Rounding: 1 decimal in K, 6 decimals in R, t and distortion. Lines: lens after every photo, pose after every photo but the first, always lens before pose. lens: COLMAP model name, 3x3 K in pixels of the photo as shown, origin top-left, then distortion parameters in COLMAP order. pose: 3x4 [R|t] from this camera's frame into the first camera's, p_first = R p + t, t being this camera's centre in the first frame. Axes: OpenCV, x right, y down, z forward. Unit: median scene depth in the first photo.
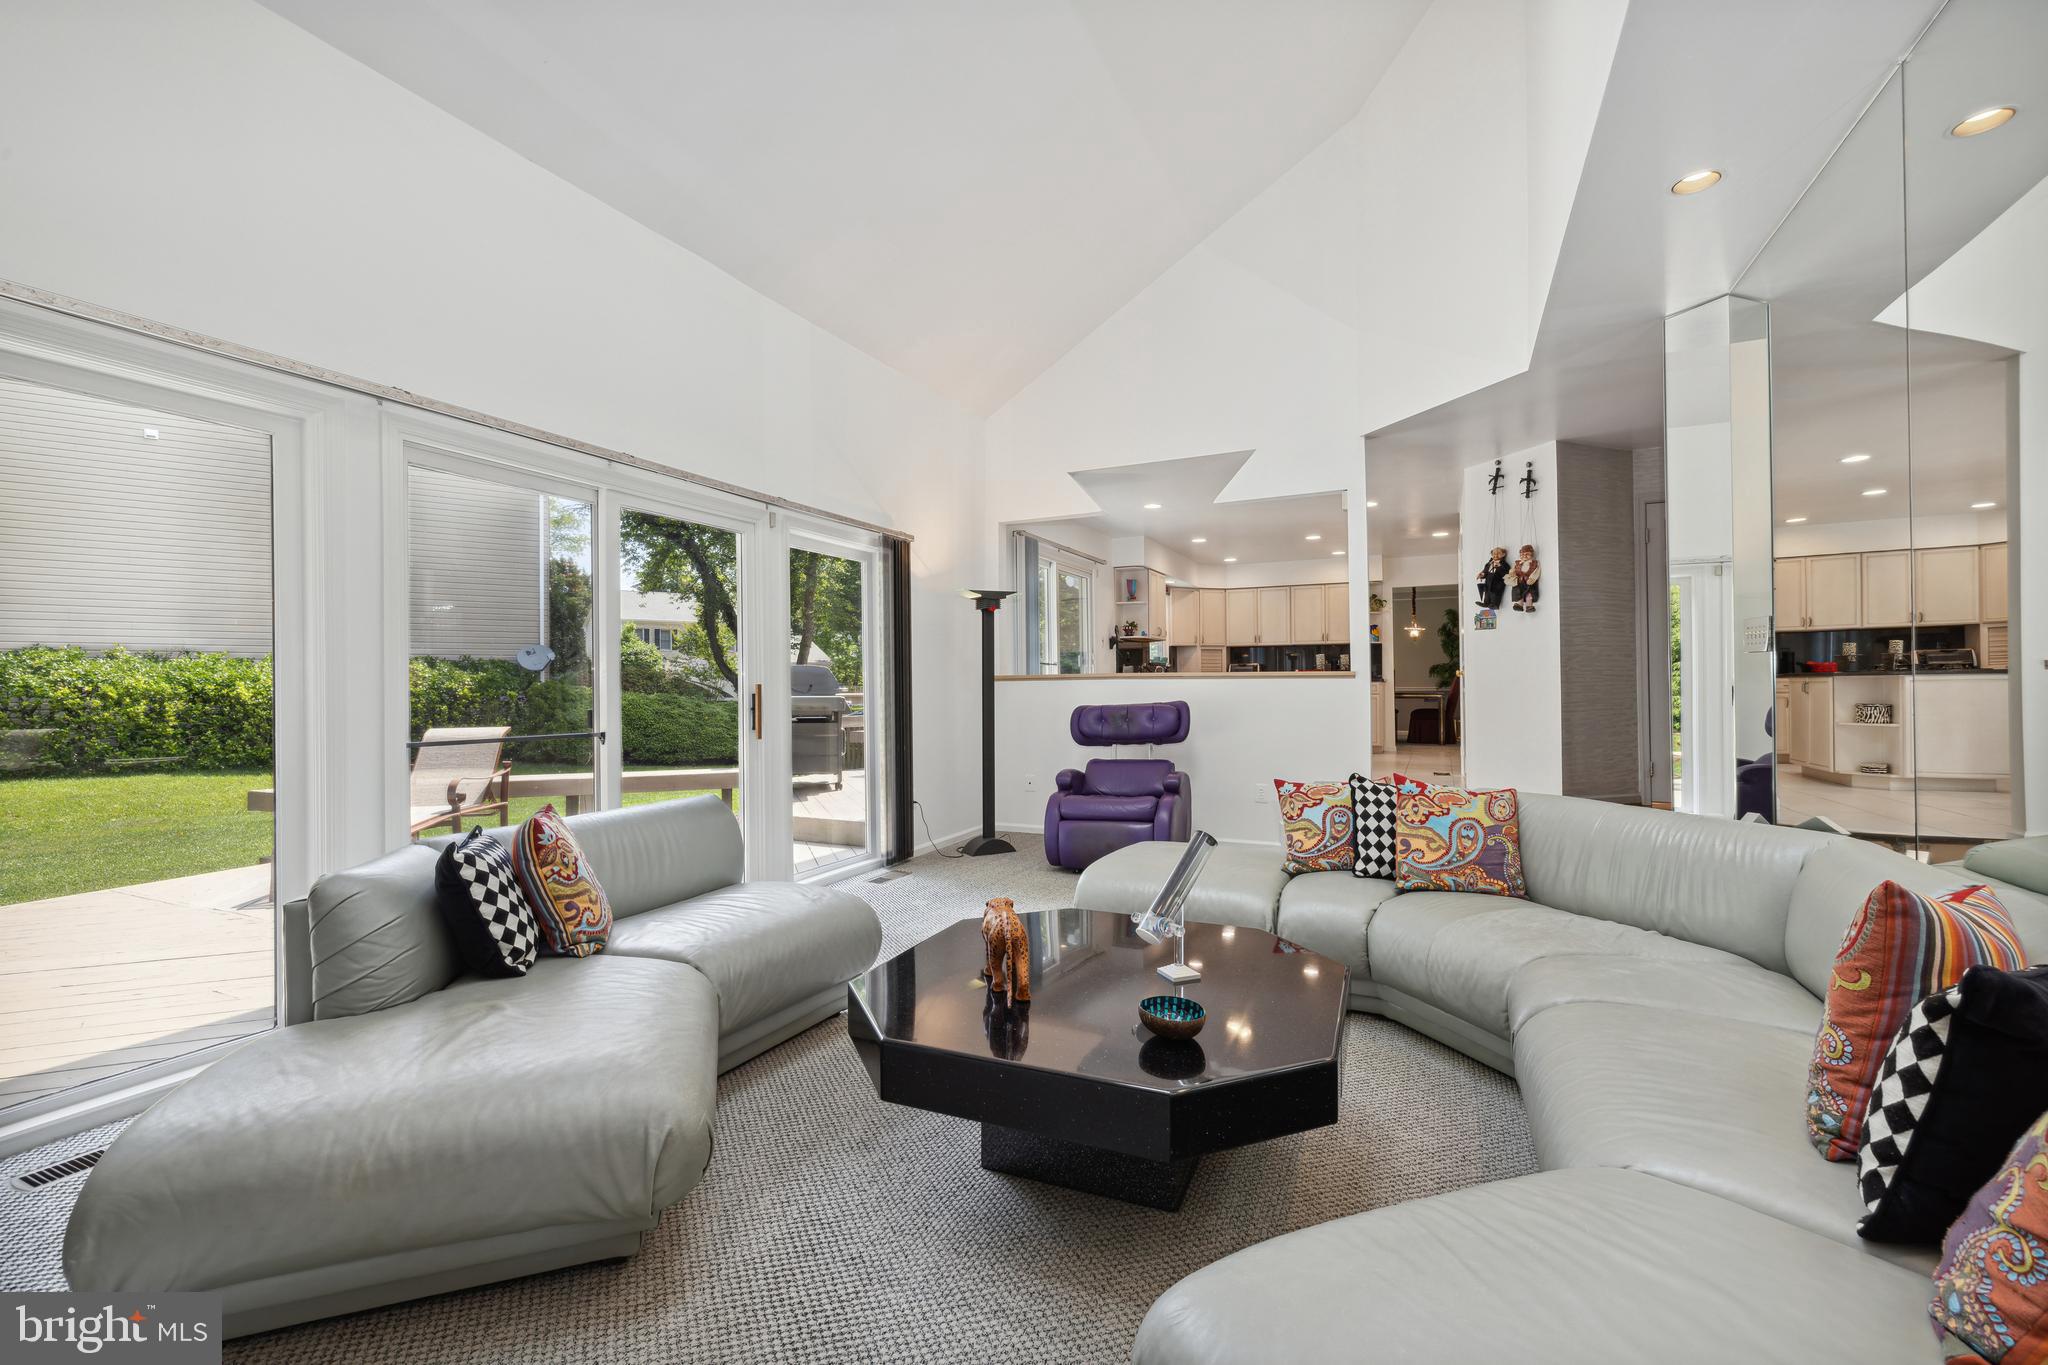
lens RADIAL K [[866.8, 0, 1032.4], [0, 866.8, 681.1], [0, 0, 1]] dist [0.002791, -0.000182]
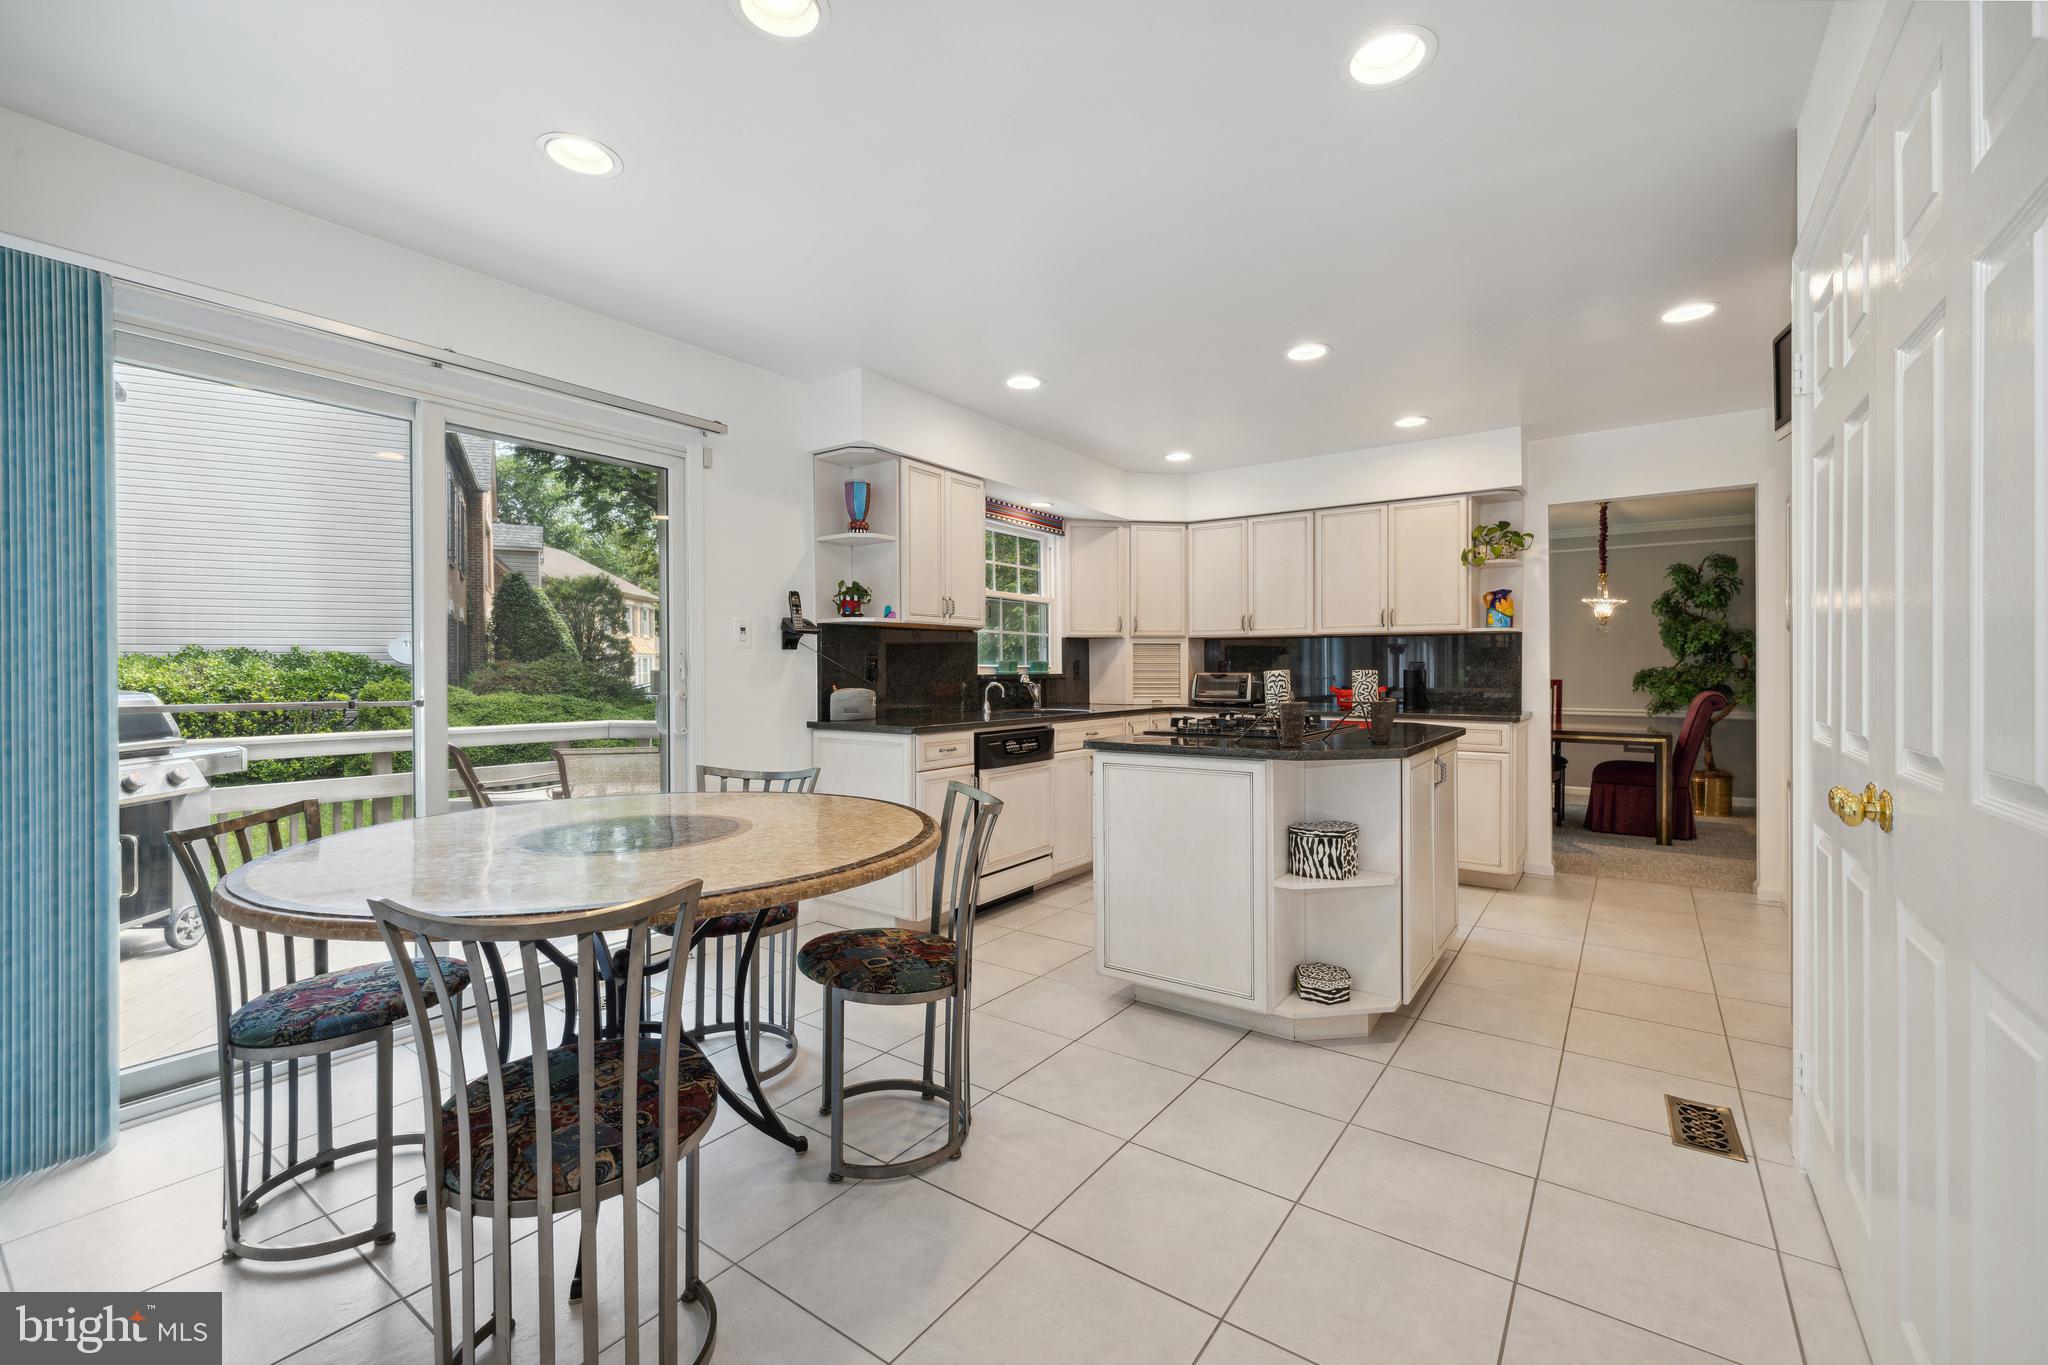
lens RADIAL K [[866.8, 0, 1011.6], [0, 866.8, 679.7], [0, 0, 1]] dist [0.002791, -0.000182]
pose [[0.982887, 0.008095, -0.184029, 0.222020], [-0.005176, 0.999853, 0.016335, -0.023992], [0.184135, -0.015103, 0.982785, 0.499966]]
